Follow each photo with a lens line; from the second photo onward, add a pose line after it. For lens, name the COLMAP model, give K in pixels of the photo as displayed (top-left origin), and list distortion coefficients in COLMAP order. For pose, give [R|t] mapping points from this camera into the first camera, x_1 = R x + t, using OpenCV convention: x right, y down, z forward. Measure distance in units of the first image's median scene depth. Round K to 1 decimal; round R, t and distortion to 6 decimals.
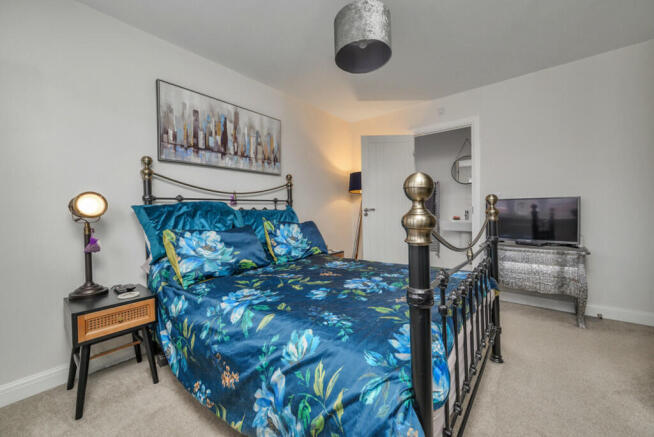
lens RADIAL K [[258.6, 0, 326.8], [0, 258.6, 214.4], [0, 0, 1]] dist [-0.016787, 0.000855]
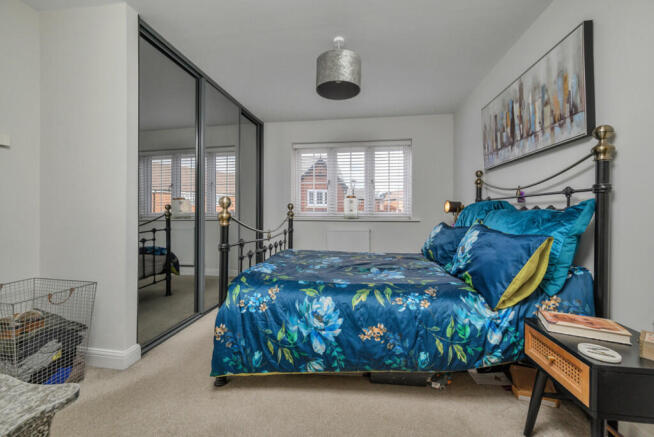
lens RADIAL K [[258.6, 0, 326.8], [0, 258.6, 214.4], [0, 0, 1]] dist [-0.016787, 0.000855]
pose [[-0.862227, 0.029446, -0.505665, 0.564940], [0.016069, 0.999396, 0.030797, -0.033794], [0.506267, 0.018429, -0.862180, 1.381660]]
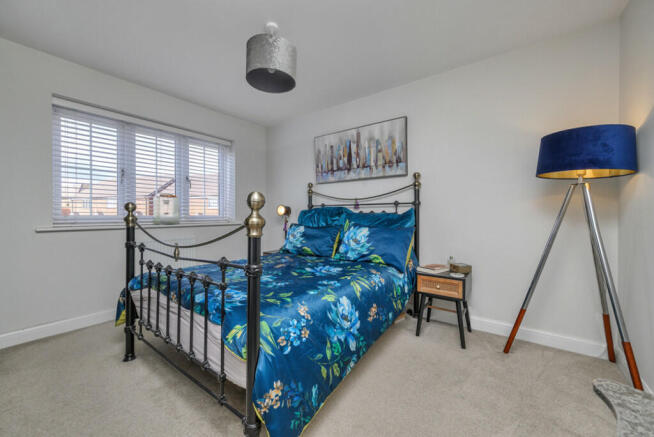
lens RADIAL K [[258.6, 0, 326.8], [0, 258.6, 214.4], [0, 0, 1]] dist [-0.016787, 0.000855]
pose [[0.035582, 0.024280, -0.999072, 0.878169], [-0.009654, 0.999667, 0.023950, -0.037172], [0.999320, 0.008792, 0.035805, 0.812056]]
